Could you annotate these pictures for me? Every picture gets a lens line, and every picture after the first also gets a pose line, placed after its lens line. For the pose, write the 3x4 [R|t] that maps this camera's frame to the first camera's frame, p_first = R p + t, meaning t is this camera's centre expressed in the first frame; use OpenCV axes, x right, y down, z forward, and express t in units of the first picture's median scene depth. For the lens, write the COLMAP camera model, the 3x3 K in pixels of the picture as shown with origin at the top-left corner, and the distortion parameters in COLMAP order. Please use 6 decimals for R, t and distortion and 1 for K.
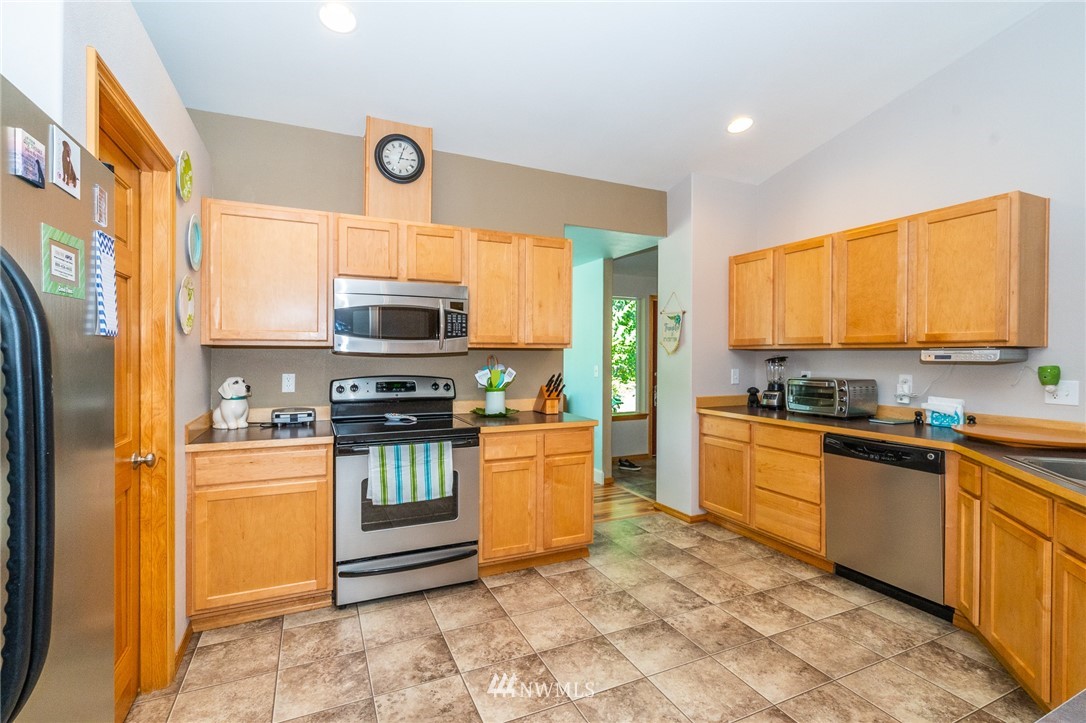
lens RADIAL K [[495.9, 0, 537.8], [0, 495.9, 361.2], [0, 0, 1]] dist [-0.000201, 0.000338]
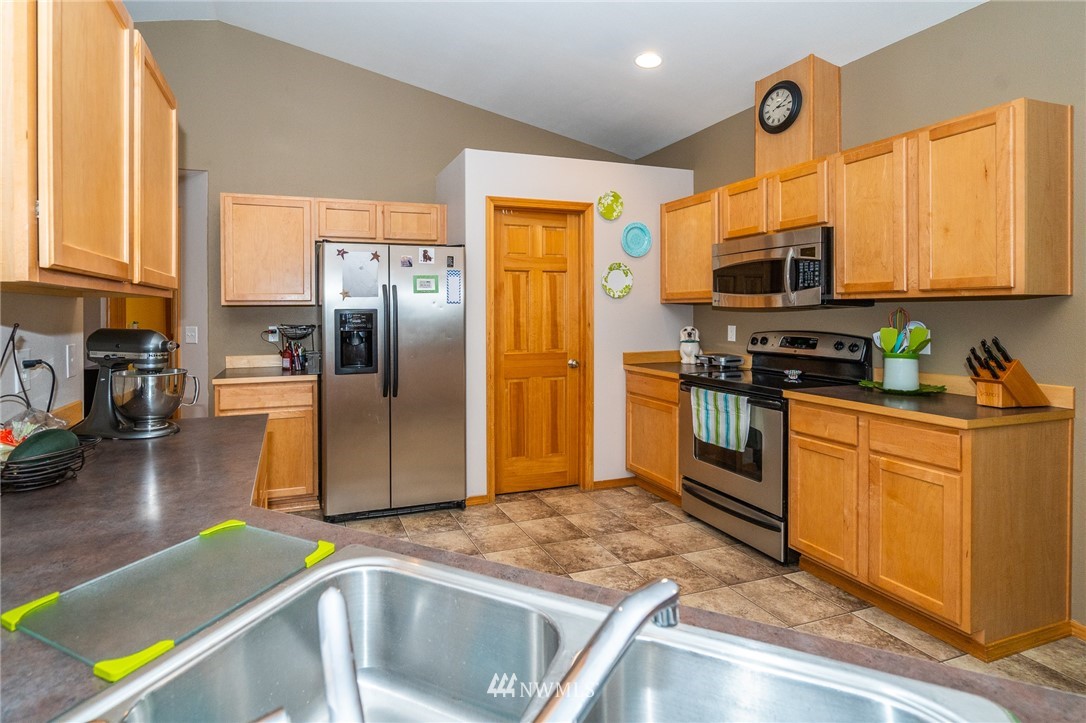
lens RADIAL K [[531.8, 0, 466.1], [0, 531.8, 315.6], [0, 0, 1]] dist [-0.000693, -0.000025]
pose [[-0.118731, 0.005825, -0.992909, 0.855757], [-0.008072, 0.999944, 0.006831, -0.001867], [0.992894, 0.008826, -0.118678, 0.530017]]
